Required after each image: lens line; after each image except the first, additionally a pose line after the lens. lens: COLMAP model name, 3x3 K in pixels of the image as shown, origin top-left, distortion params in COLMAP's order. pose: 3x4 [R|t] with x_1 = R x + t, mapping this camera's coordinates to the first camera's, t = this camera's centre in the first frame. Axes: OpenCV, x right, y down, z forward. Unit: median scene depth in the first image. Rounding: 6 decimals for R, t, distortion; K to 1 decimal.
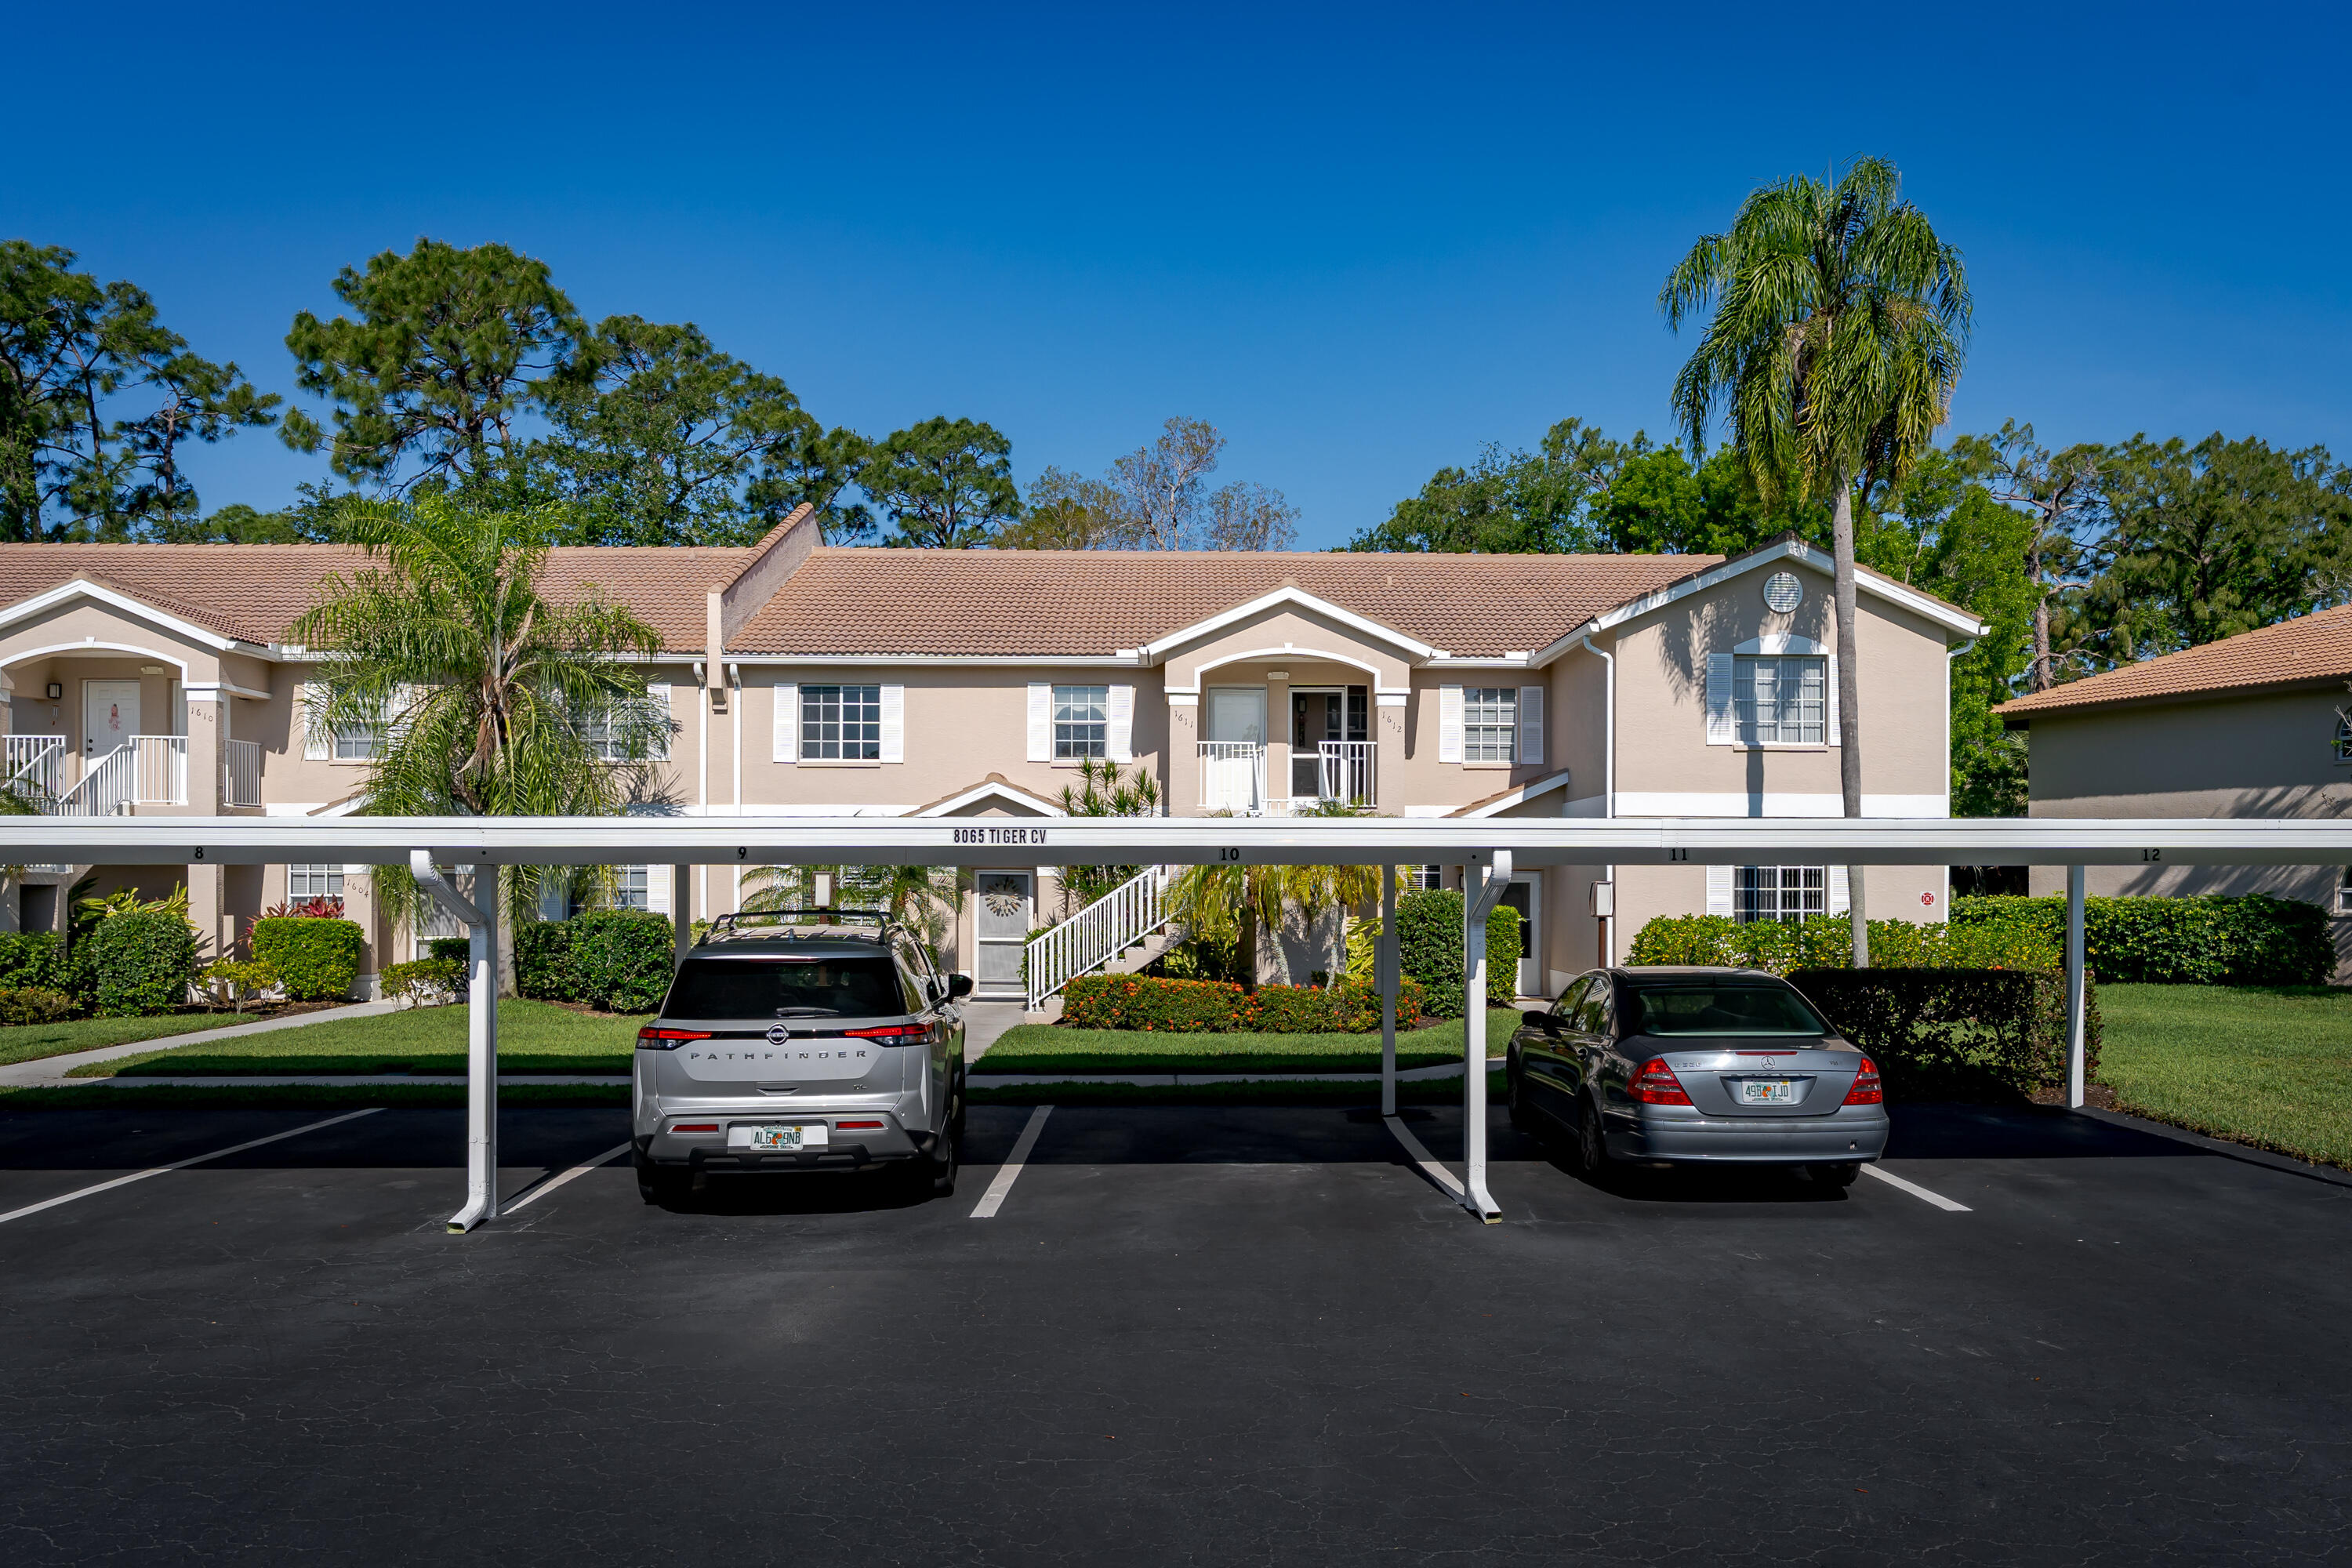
lens RADIAL K [[1644.4, 0, 1176.0], [0, 1644.4, 784.0], [0, 0, 1]] dist [-0.003666, -0.000103]
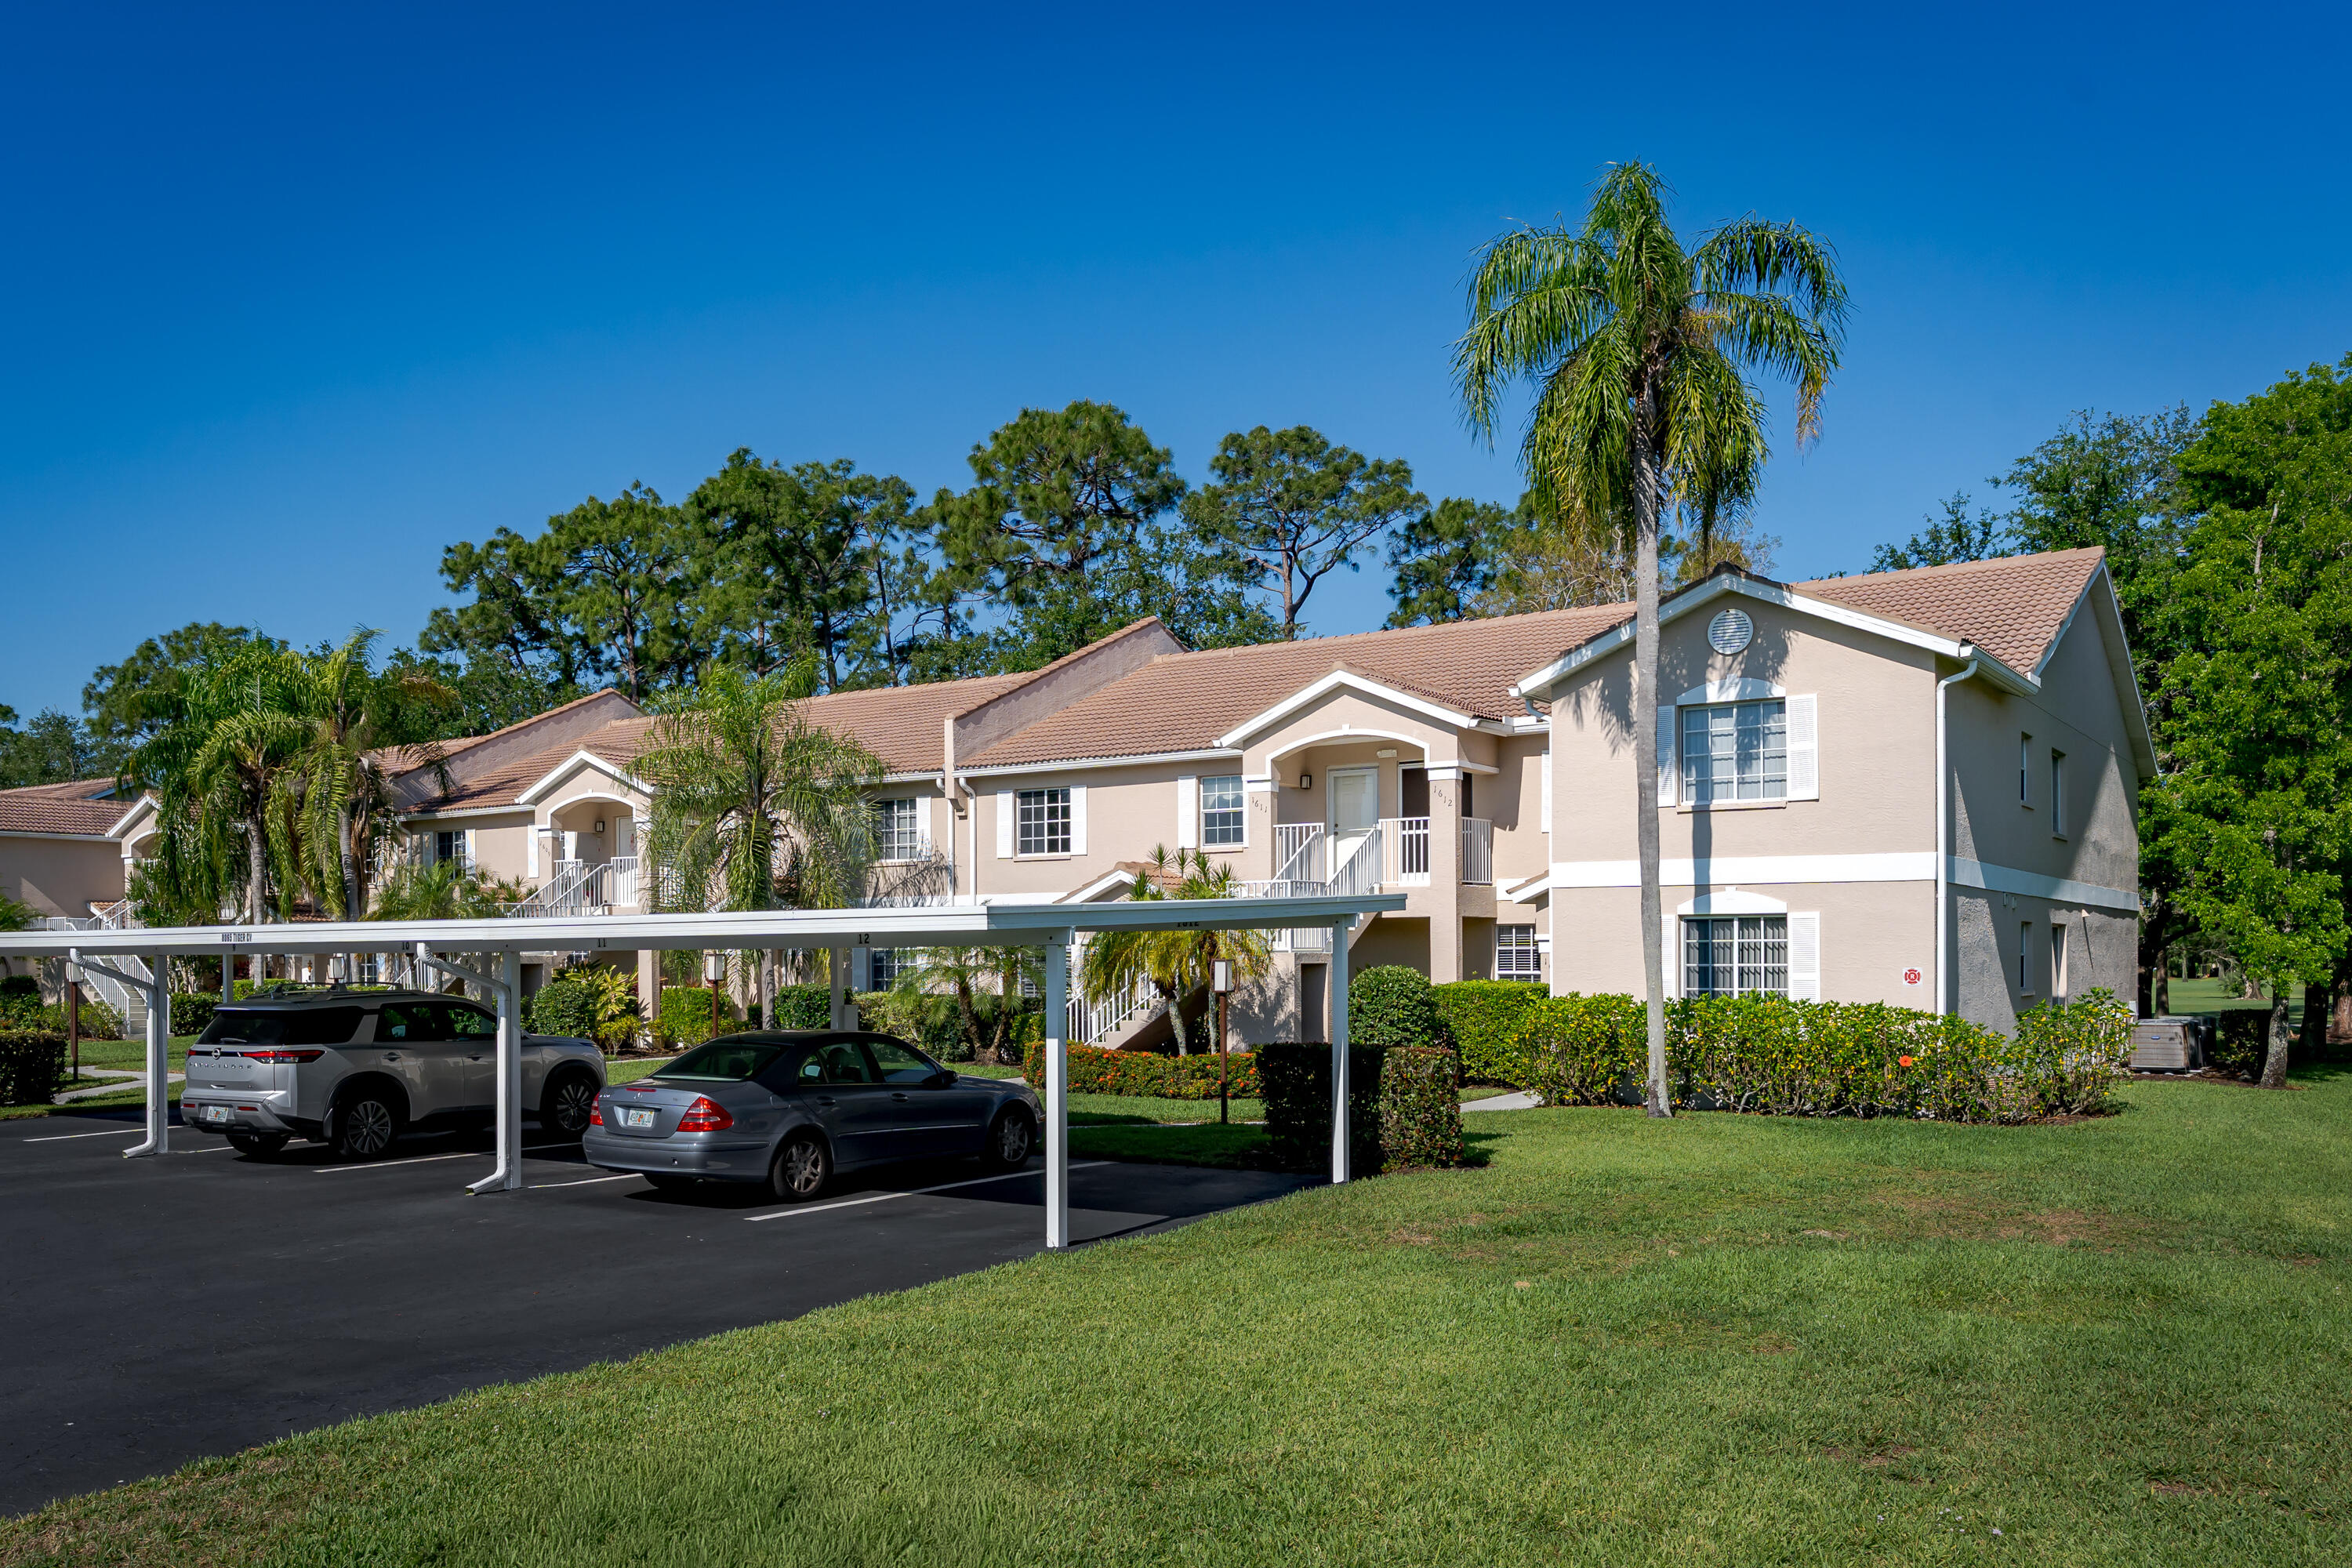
lens RADIAL K [[1786.1, 0, 1170.0], [0, 1786.1, 886.1], [0, 0, 1]] dist [0.000504, 0.000418]
pose [[0.812418, -0.027110, -0.582445, 0.607550], [0.040102, 0.999151, 0.009430, -0.000320], [0.581695, -0.031018, 0.812816, 0.030174]]
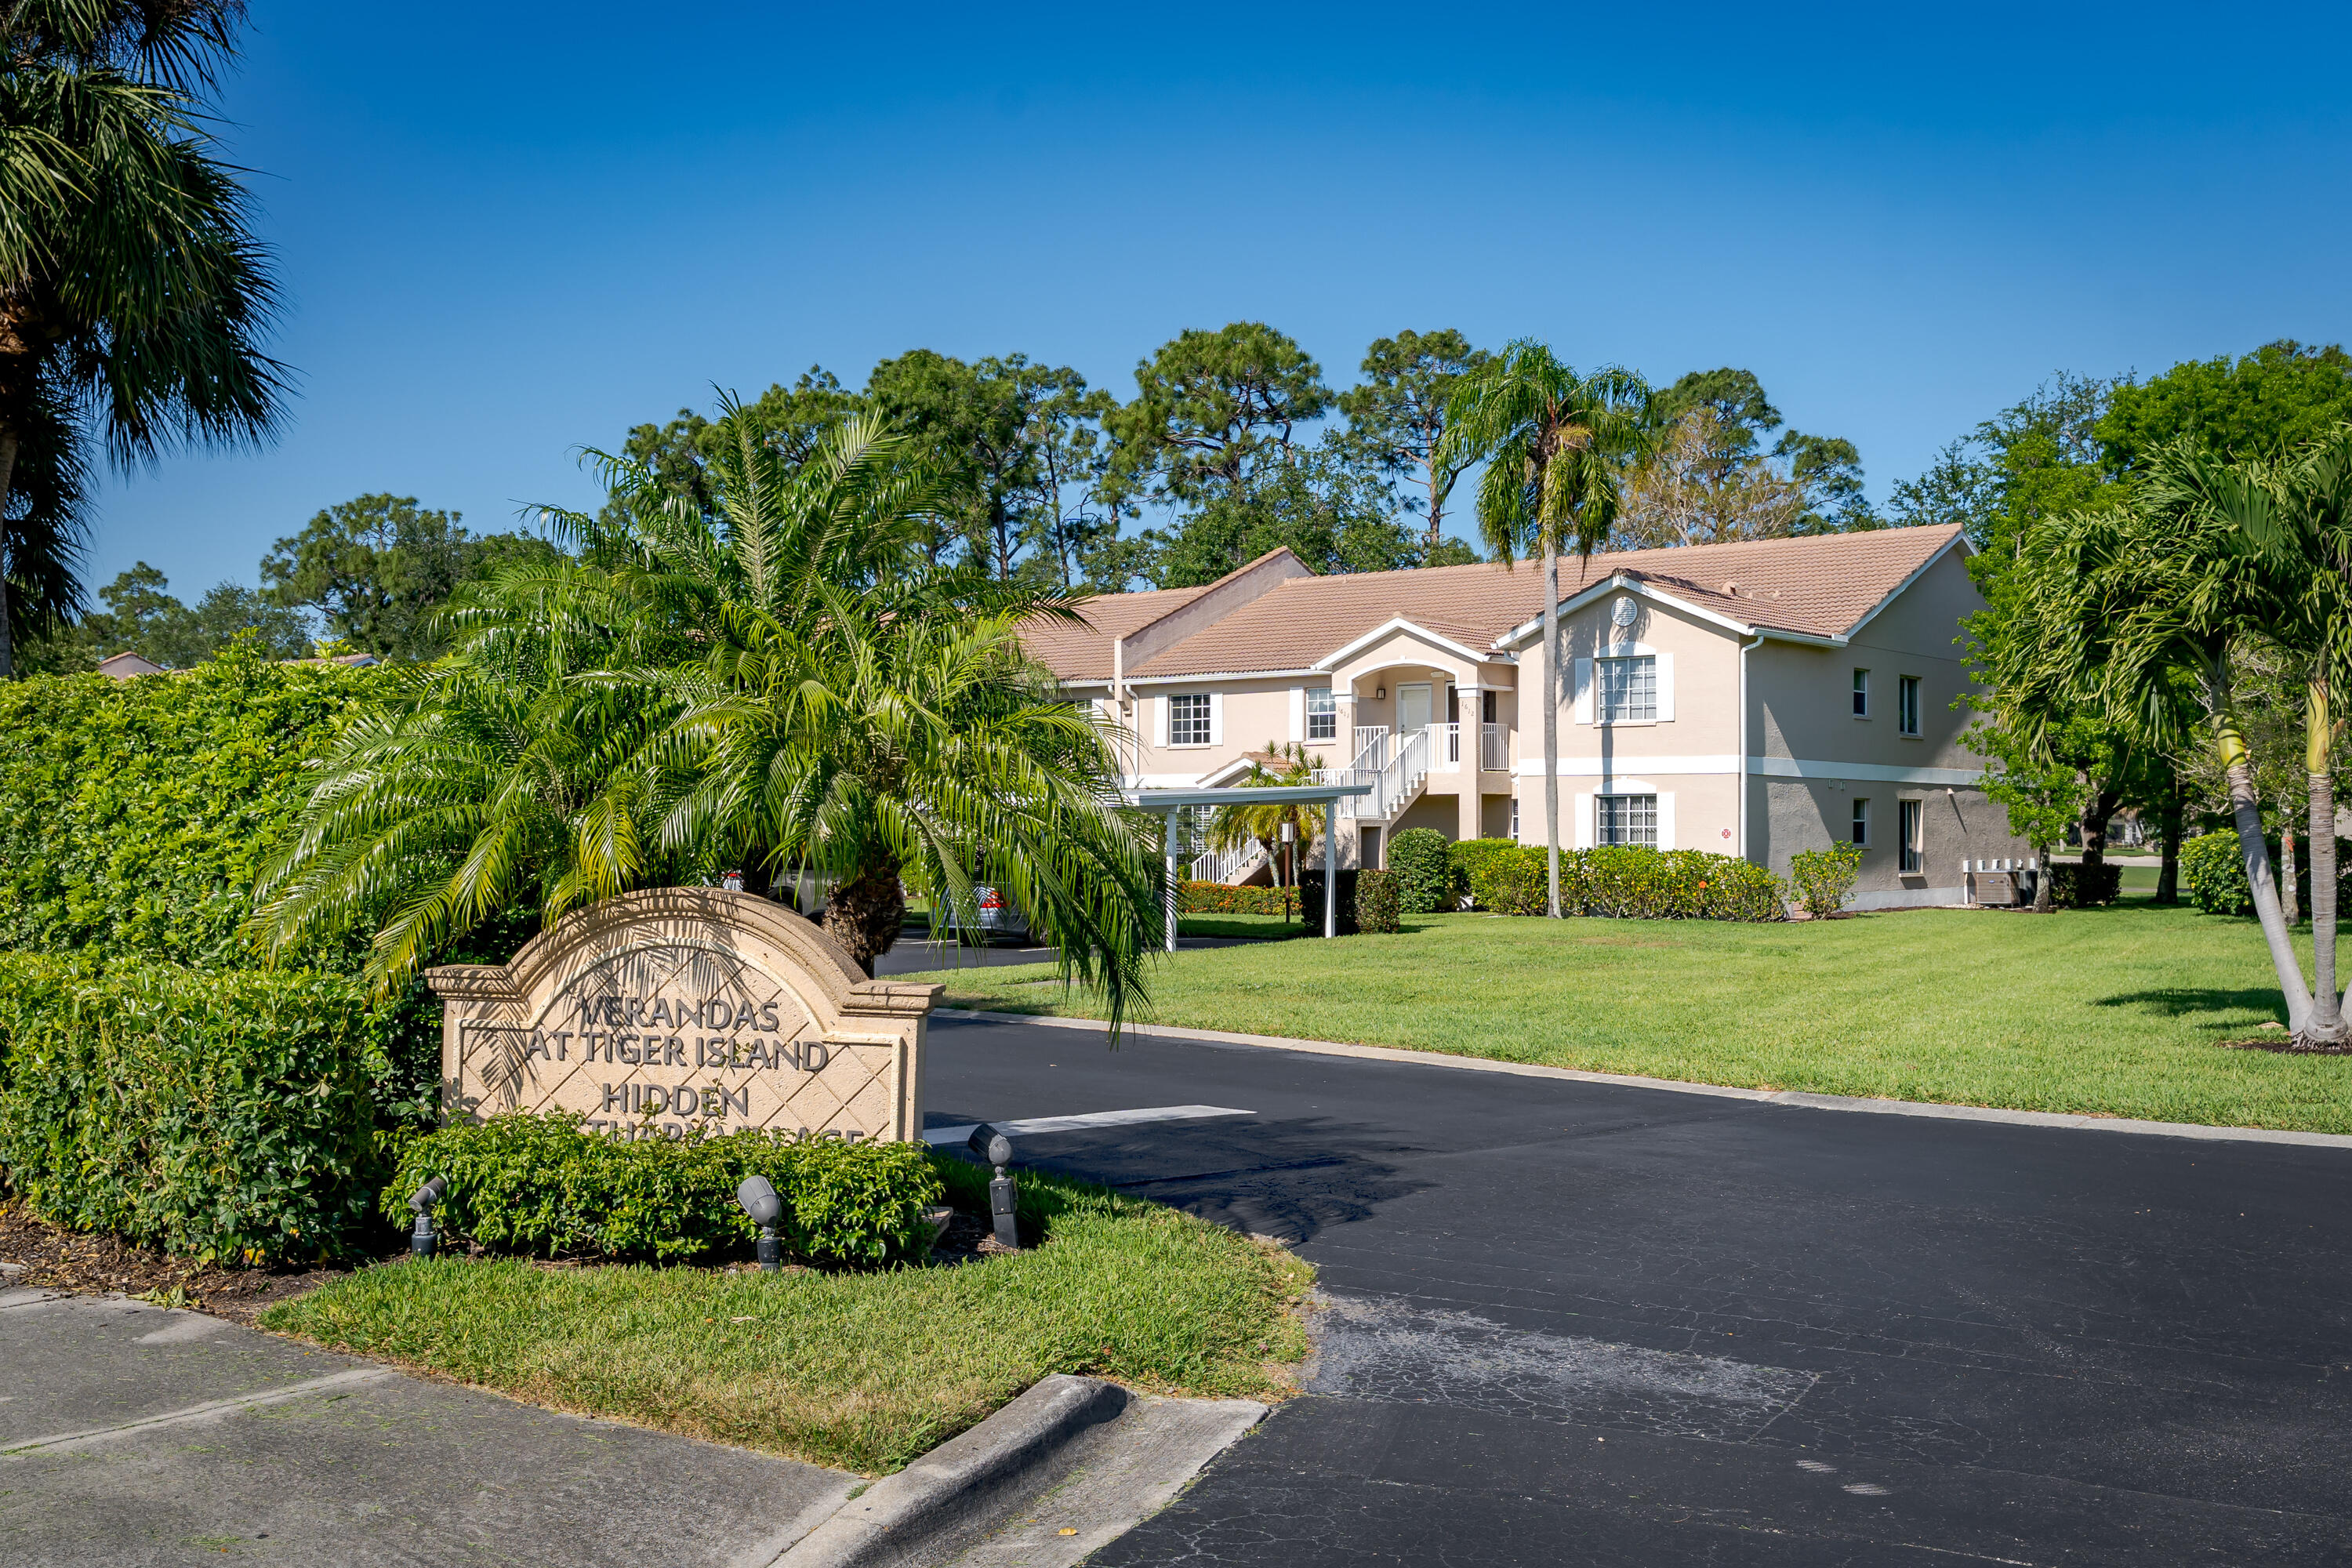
lens RADIAL K [[2203.0, 0, 1390.6], [0, 2203.0, 781.8], [0, 0, 1]] dist [-0.005297, -0.003210]
pose [[0.813018, -0.016043, -0.582018, 1.140182], [0.038946, 0.998880, 0.026870, -0.027841], [0.580935, -0.044513, 0.812732, -0.548932]]
